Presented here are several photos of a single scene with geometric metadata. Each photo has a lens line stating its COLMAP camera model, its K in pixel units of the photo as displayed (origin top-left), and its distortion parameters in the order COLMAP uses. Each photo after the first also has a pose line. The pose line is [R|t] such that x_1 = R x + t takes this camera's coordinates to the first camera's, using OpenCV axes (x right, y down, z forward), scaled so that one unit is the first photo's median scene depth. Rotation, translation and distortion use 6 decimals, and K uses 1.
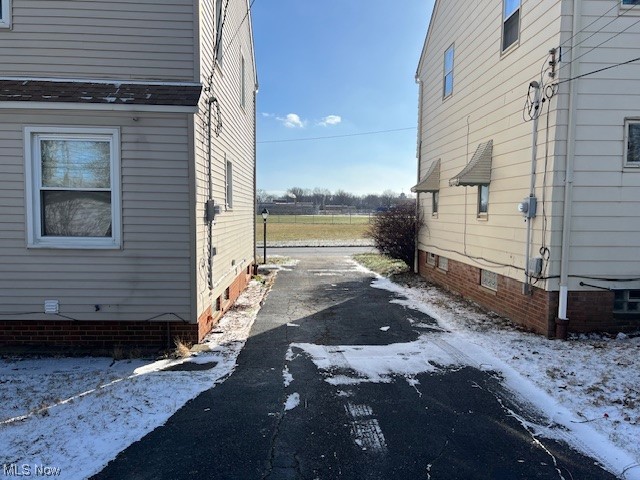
lens RADIAL K [[471.1, 0, 320.0], [0, 471.1, 240.0], [0, 0, 1]] dist [0.055807, -0.007995]
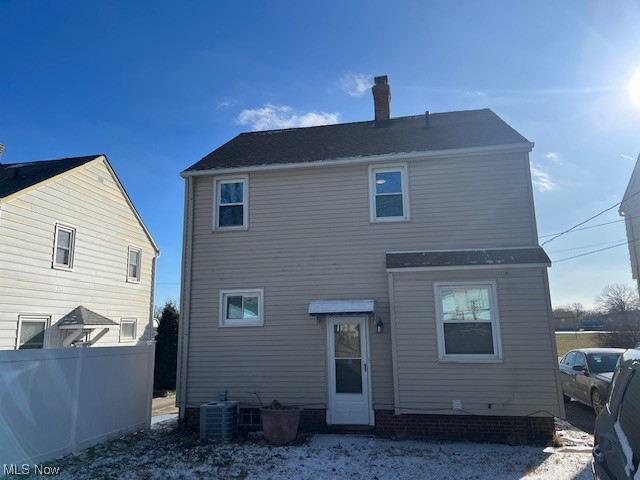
lens RADIAL K [[471.1, 0, 320.0], [0, 471.1, 240.0], [0, 0, 1]] dist [0.055807, -0.007995]
pose [[0.983849, -0.062279, -0.167815, -0.695154], [0.022148, 0.972671, -0.231130, -0.020854], [0.177623, 0.223680, 0.958341, -0.560564]]
